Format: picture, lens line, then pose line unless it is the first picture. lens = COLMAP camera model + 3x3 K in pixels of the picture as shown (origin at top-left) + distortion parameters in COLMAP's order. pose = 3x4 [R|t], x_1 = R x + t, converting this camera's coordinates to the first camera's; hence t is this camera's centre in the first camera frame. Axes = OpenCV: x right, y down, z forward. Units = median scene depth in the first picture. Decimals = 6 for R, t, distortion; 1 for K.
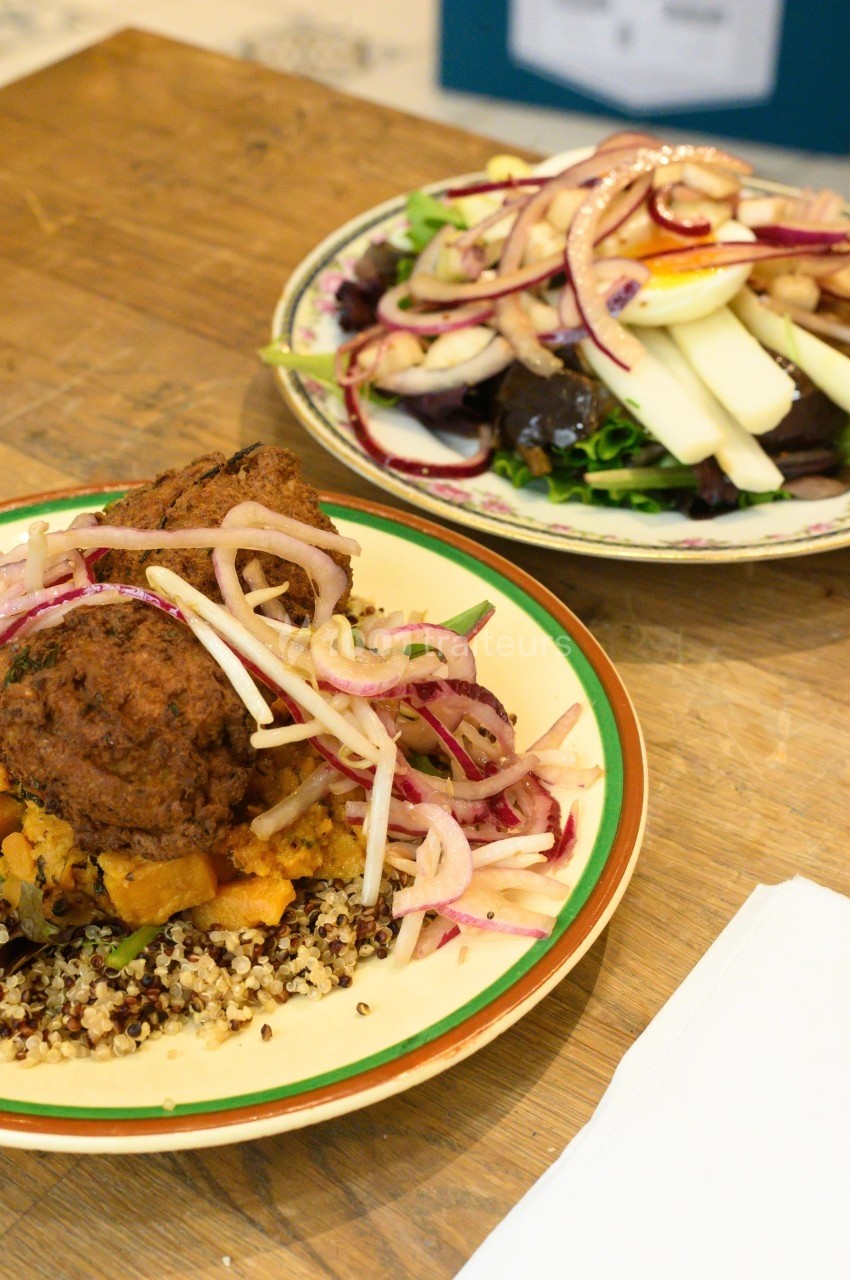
lens RADIAL K [[2133.2, 0, 424.9], [0, 2133.2, 647.5], [0, 0, 1]] dist [0.073284, 0.000000]
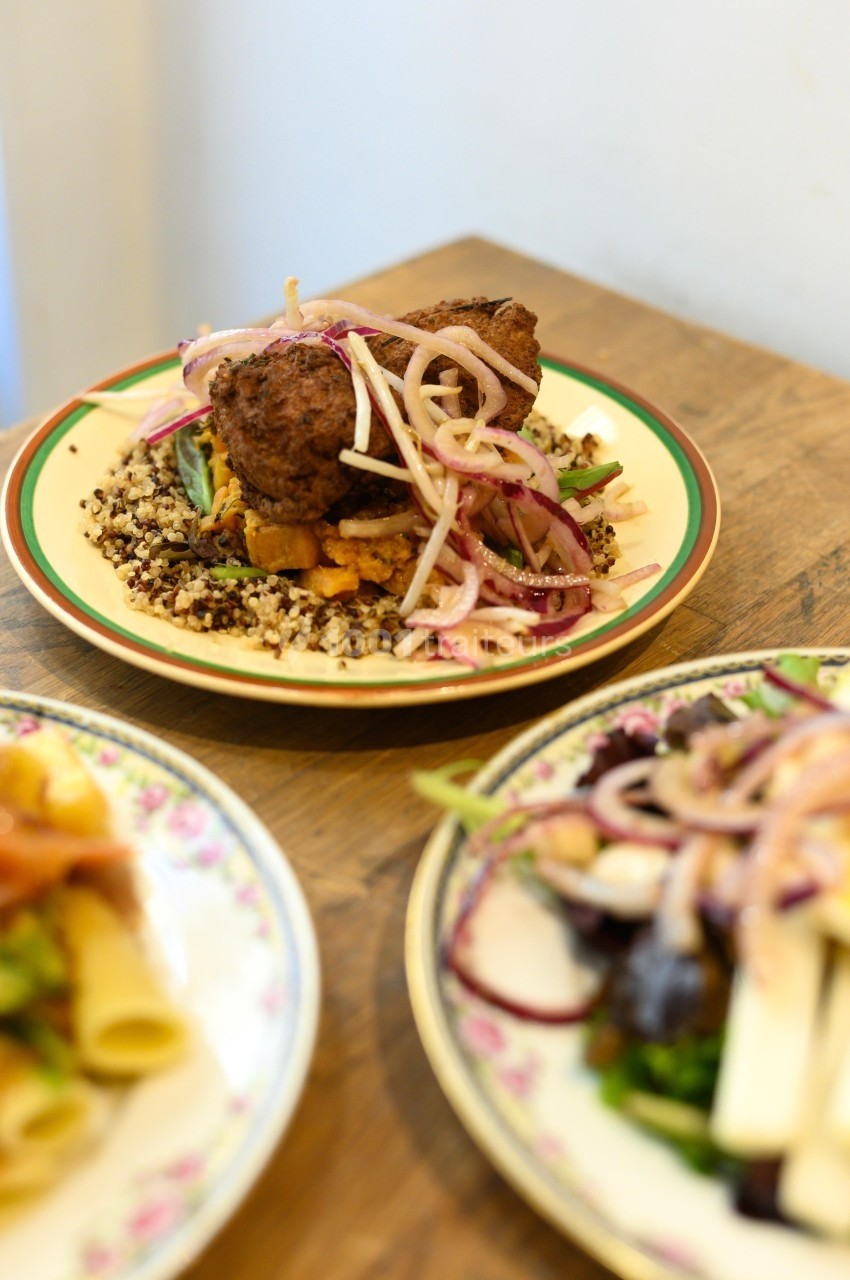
lens RADIAL K [[2133.2, 0, 431.2], [0, 2133.2, 638.8], [0, 0, 1]] dist [0.073284, 0.000000]
pose [[0.792924, 0.334102, -0.509557, 0.707433], [-0.369311, 0.928676, 0.034219, 0.083545], [0.484645, 0.161052, 0.859756, -0.161690]]
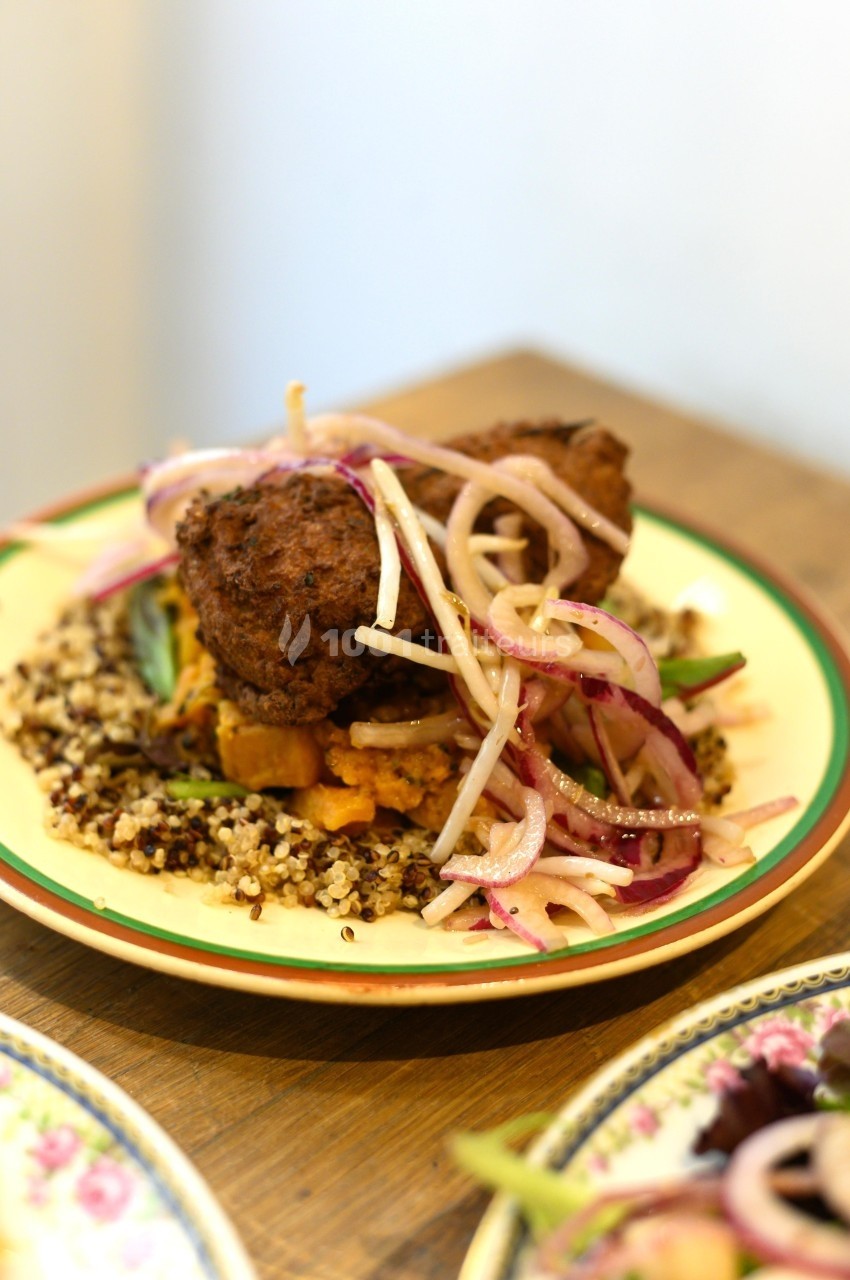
lens RADIAL K [[2133.2, 0, 426.2], [0, 2133.2, 637.1], [0, 0, 1]] dist [0.073284, 0.000000]
pose [[0.781431, 0.329581, -0.529850, 0.459570], [-0.400220, 0.916193, -0.020355, 0.051137], [0.478736, 0.227962, 0.847847, 0.167894]]
